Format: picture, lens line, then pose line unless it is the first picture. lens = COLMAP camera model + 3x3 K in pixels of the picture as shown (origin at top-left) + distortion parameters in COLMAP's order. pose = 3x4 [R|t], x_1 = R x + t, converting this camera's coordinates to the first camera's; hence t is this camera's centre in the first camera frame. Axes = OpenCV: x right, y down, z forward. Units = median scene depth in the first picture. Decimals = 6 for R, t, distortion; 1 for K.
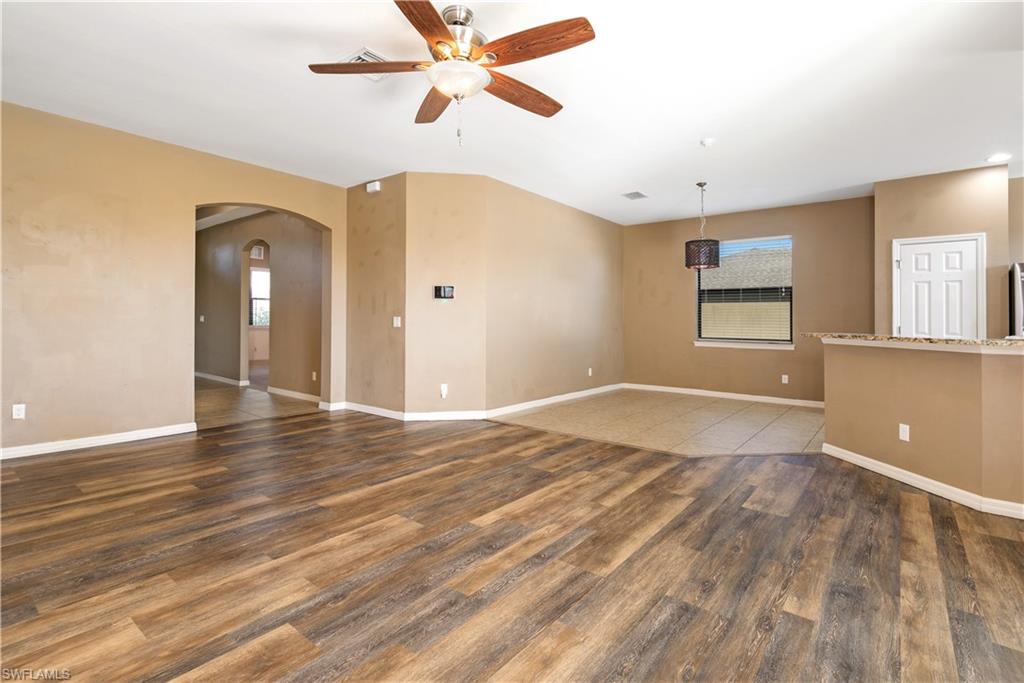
lens RADIAL K [[482.9, 0, 510.6], [0, 482.9, 321.6], [0, 0, 1]] dist [0.003692, -0.000683]
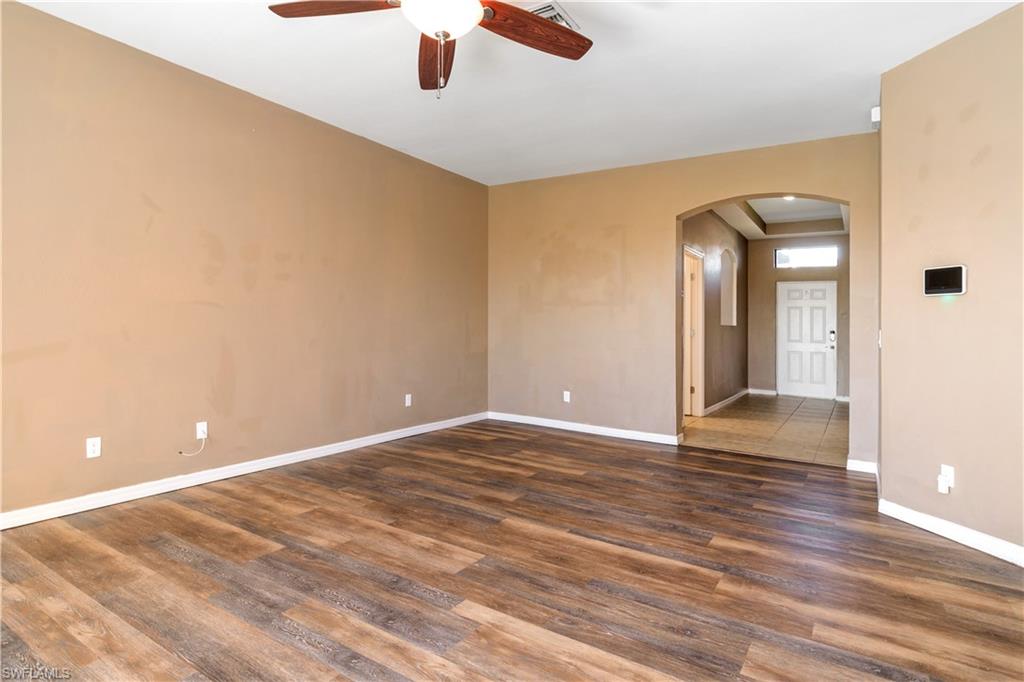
lens RADIAL K [[559.9, 0, 522.2], [0, 559.9, 331.9], [0, 0, 1]] dist [-0.001924, -0.000767]
pose [[0.094379, 0.003281, -0.995531, 0.759286], [-0.024957, 0.999688, 0.000928, 0.007487], [0.995223, 0.024758, 0.094431, 0.991202]]
